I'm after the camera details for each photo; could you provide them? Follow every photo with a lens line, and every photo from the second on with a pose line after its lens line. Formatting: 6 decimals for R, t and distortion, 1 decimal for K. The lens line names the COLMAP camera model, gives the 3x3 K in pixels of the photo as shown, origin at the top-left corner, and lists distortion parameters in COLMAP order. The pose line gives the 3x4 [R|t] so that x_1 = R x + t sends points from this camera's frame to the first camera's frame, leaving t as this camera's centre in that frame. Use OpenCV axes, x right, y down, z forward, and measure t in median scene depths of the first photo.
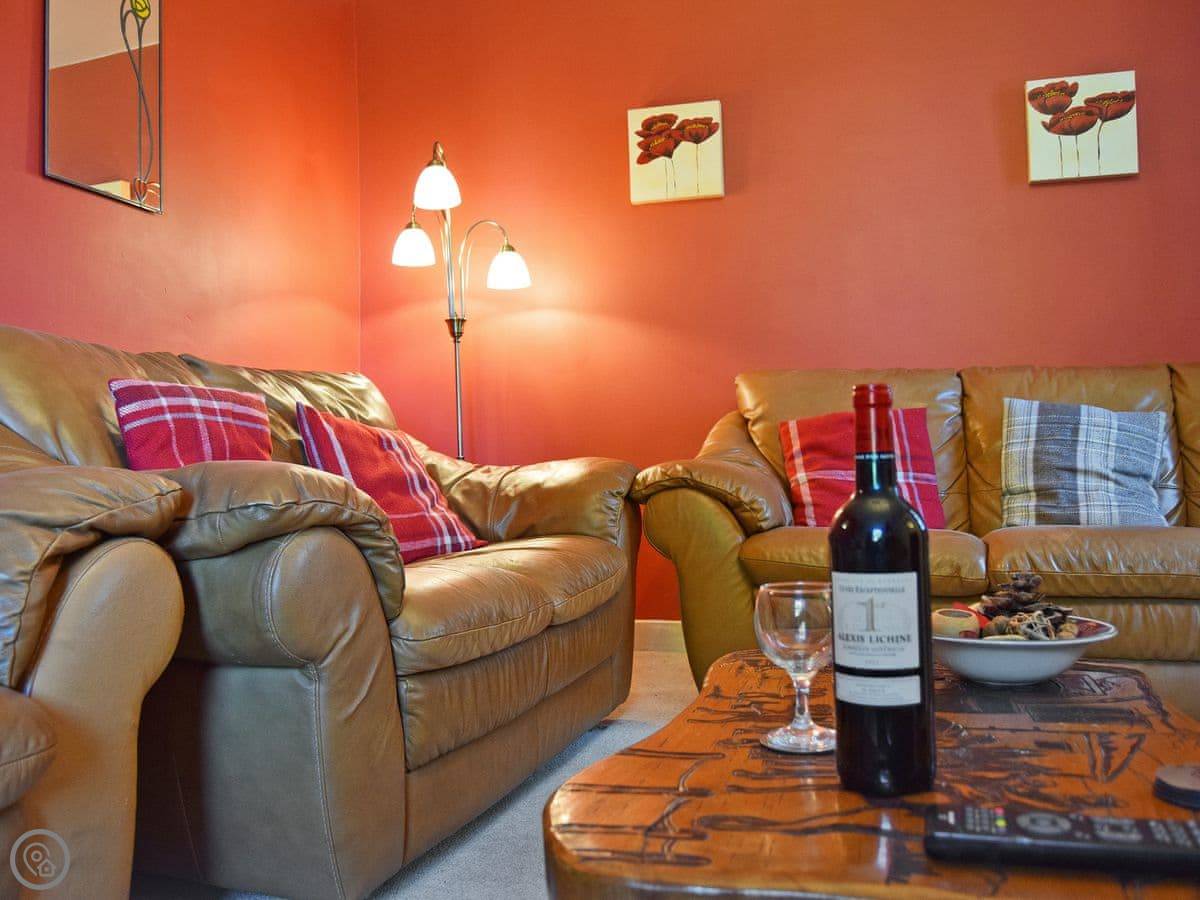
lens RADIAL K [[902.3, 0, 600.0], [0, 902.3, 450.0], [0, 0, 1]] dist [-0.063616, 0.008328]
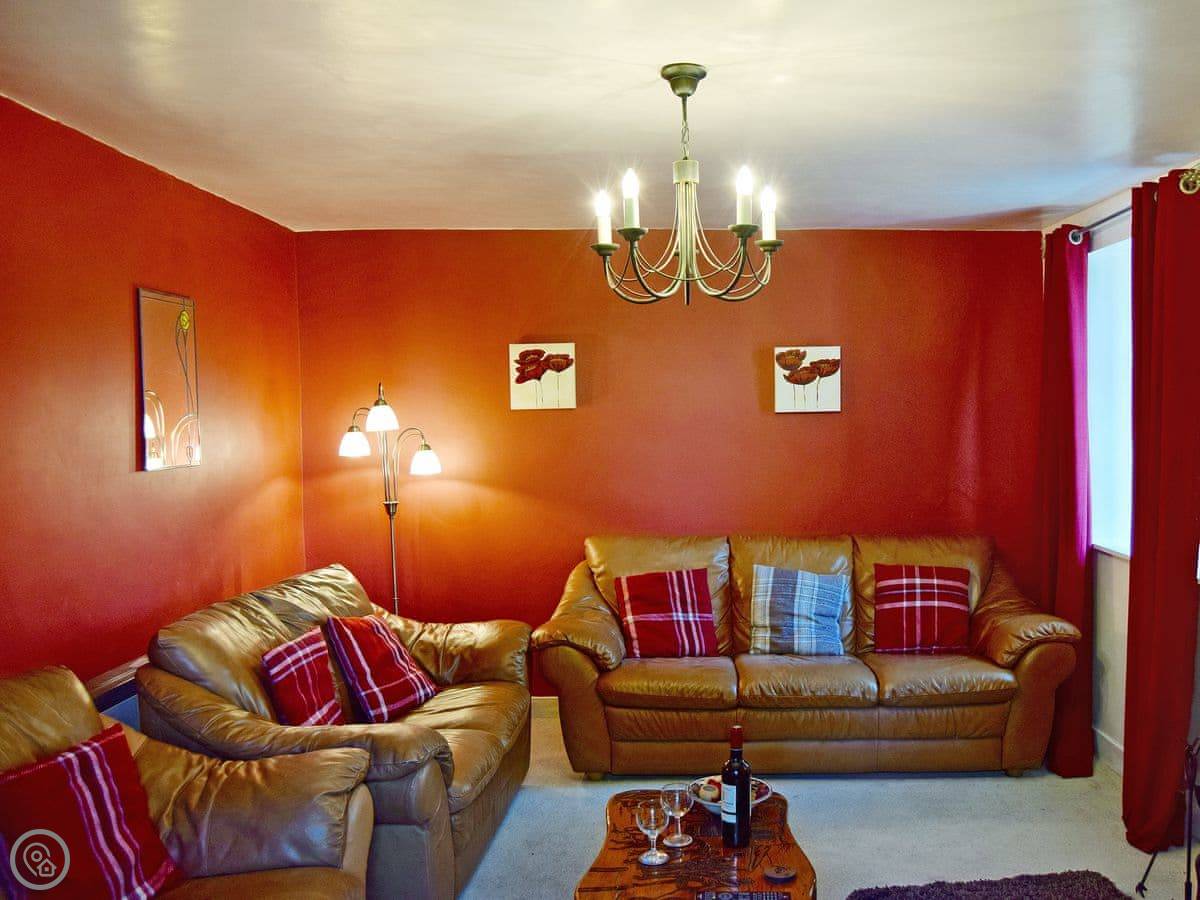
lens RADIAL K [[902.3, 0, 600.0], [0, 902.3, 450.0], [0, 0, 1]] dist [-0.063616, 0.008328]
pose [[0.975941, -0.007253, 0.217915, -0.171622], [-0.003568, 0.998781, 0.049224, -0.349187], [-0.218006, -0.048818, 0.974726, -0.518522]]
